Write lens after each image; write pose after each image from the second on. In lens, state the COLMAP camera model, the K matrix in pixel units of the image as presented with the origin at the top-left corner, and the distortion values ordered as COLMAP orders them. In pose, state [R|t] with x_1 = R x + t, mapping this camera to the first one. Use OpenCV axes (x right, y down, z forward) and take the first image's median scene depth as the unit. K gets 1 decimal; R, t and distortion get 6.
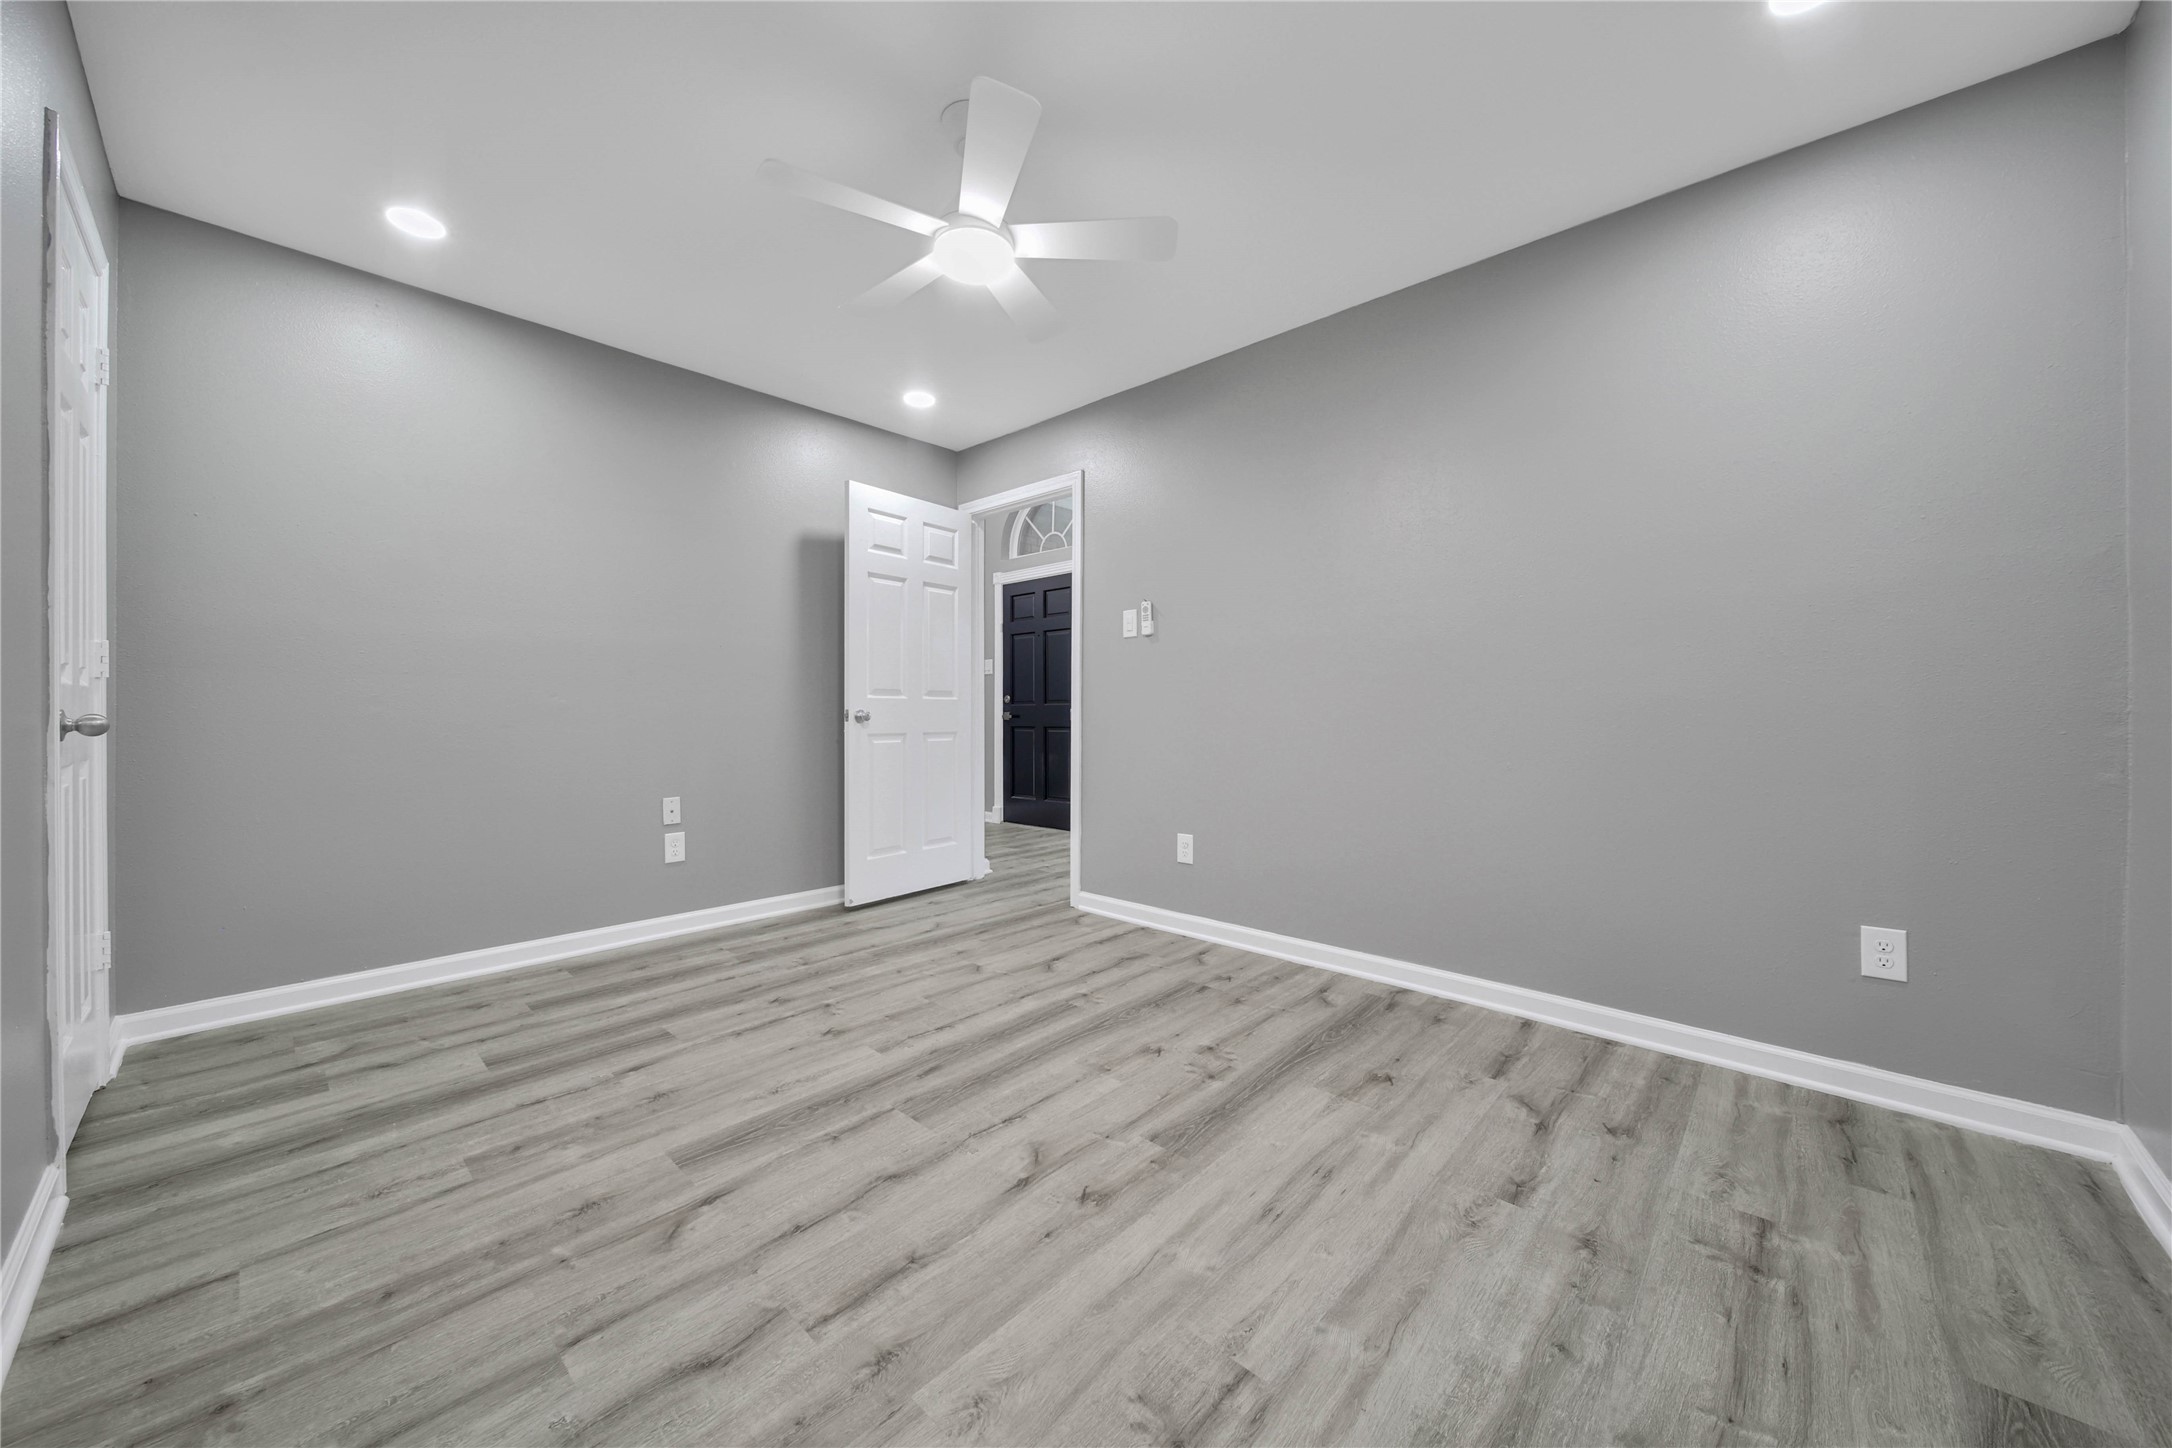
lens RADIAL K [[777.0, 0, 1094.0], [0, 777.0, 711.9], [0, 0, 1]] dist [-0.001729, -0.000333]
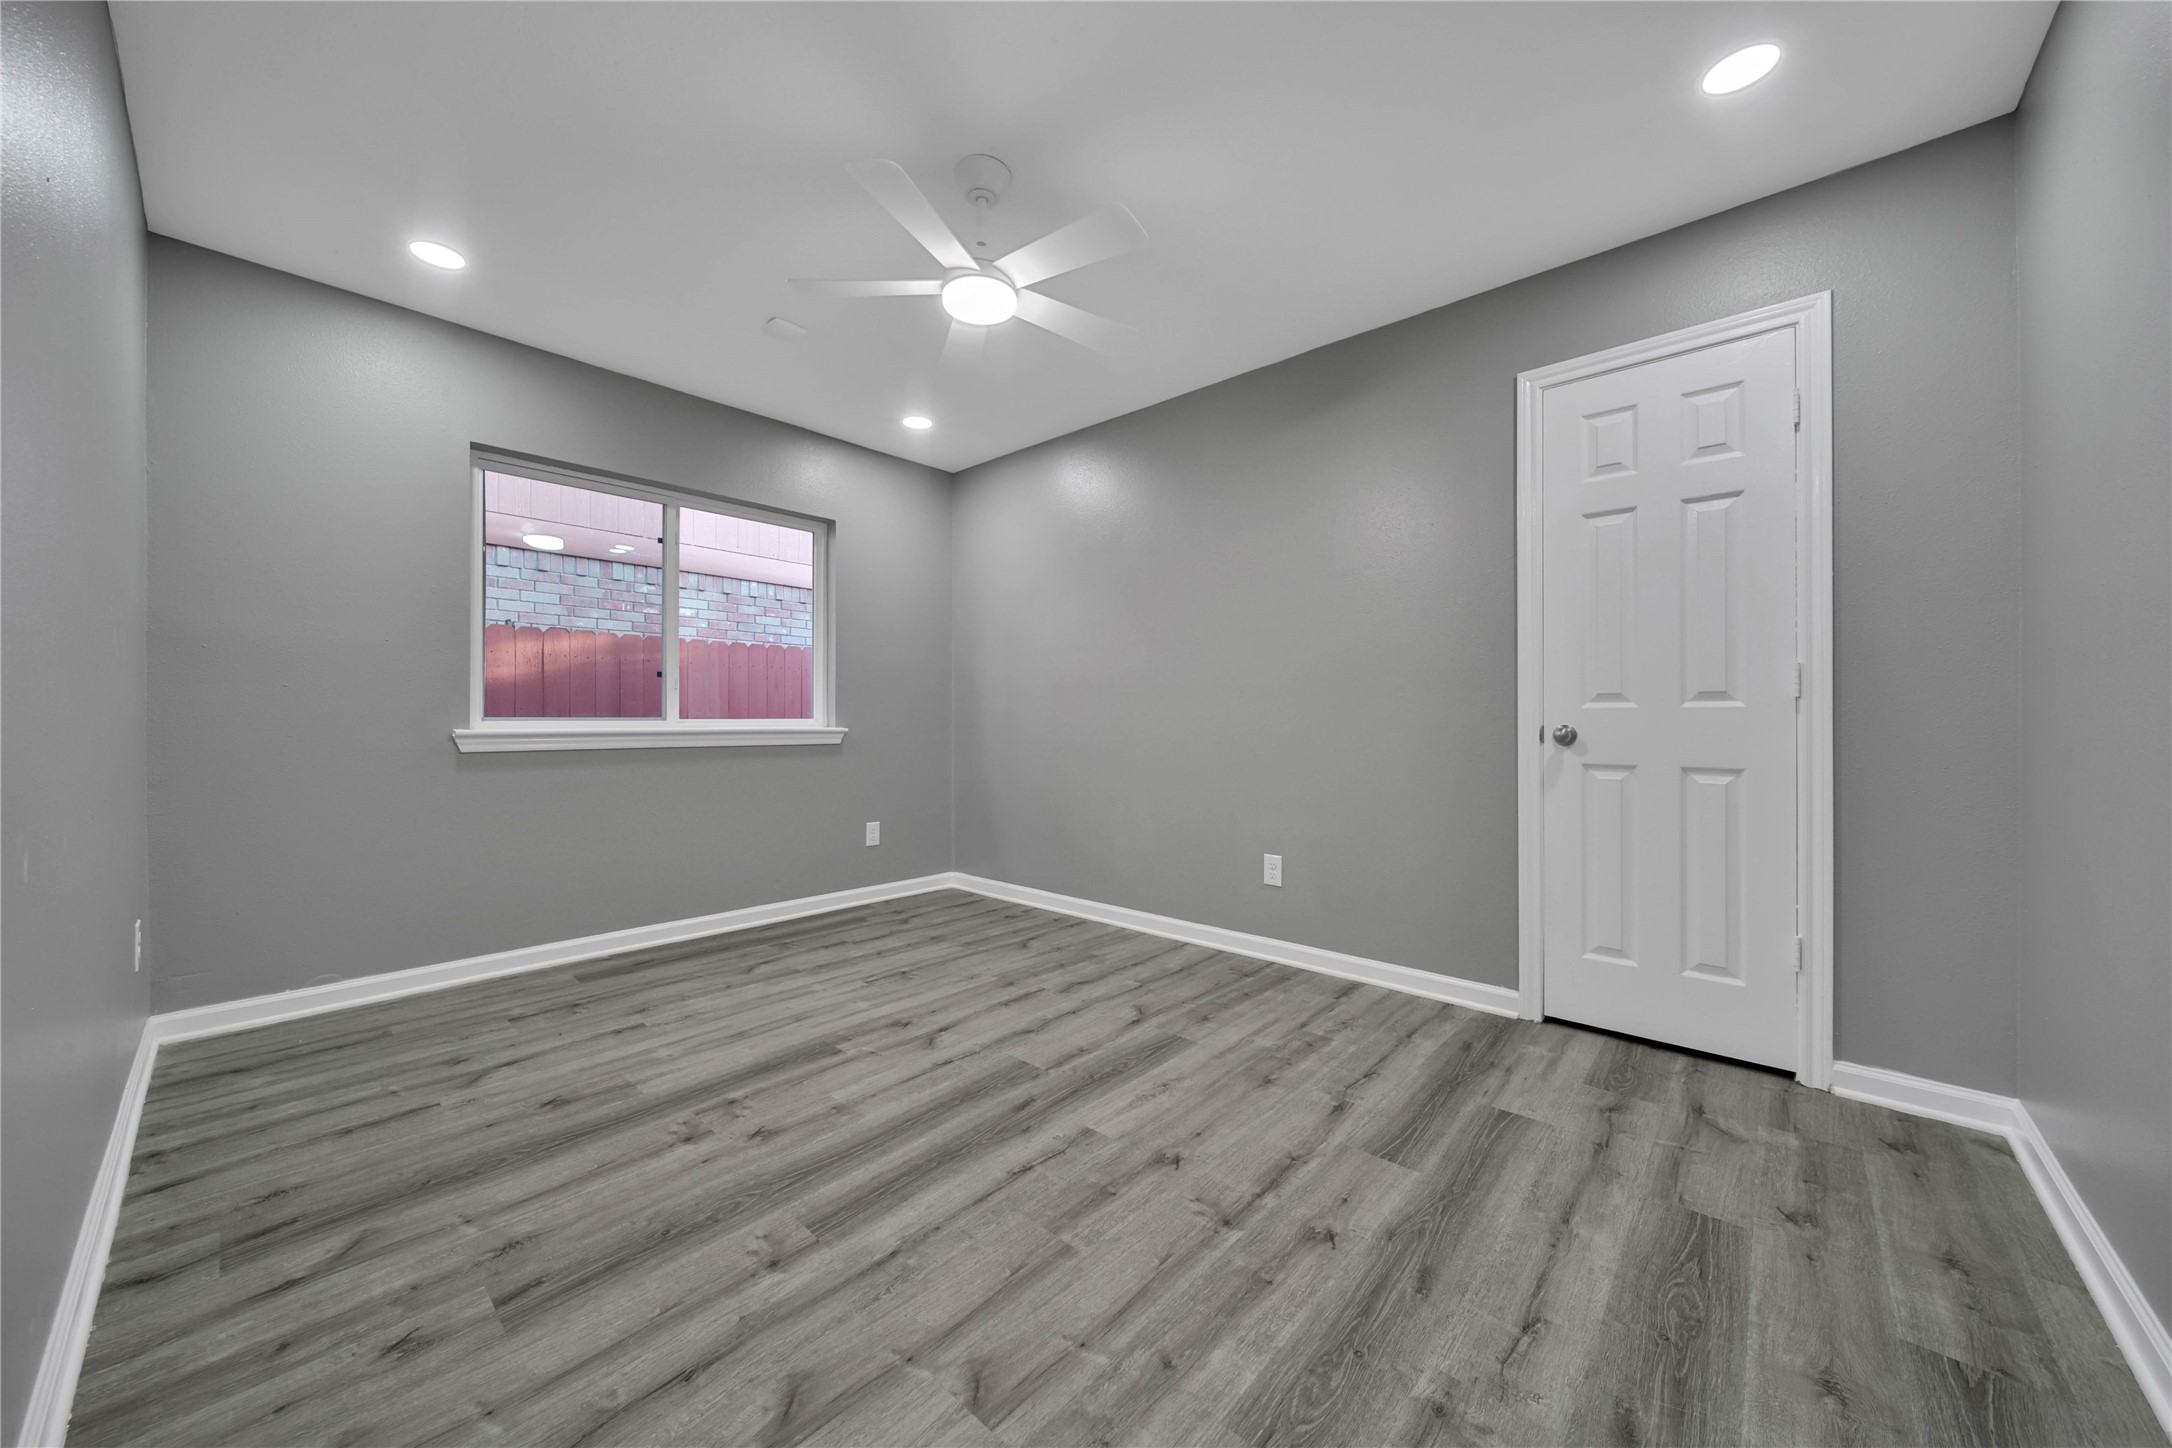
lens RADIAL K [[777.0, 0, 1094.0], [0, 777.0, 711.9], [0, 0, 1]] dist [-0.001729, -0.000333]
pose [[-0.999935, -0.004093, -0.010656, -0.303451], [-0.004054, 0.999985, -0.003608, -0.015929], [0.010670, -0.003564, -0.999937, 2.079822]]
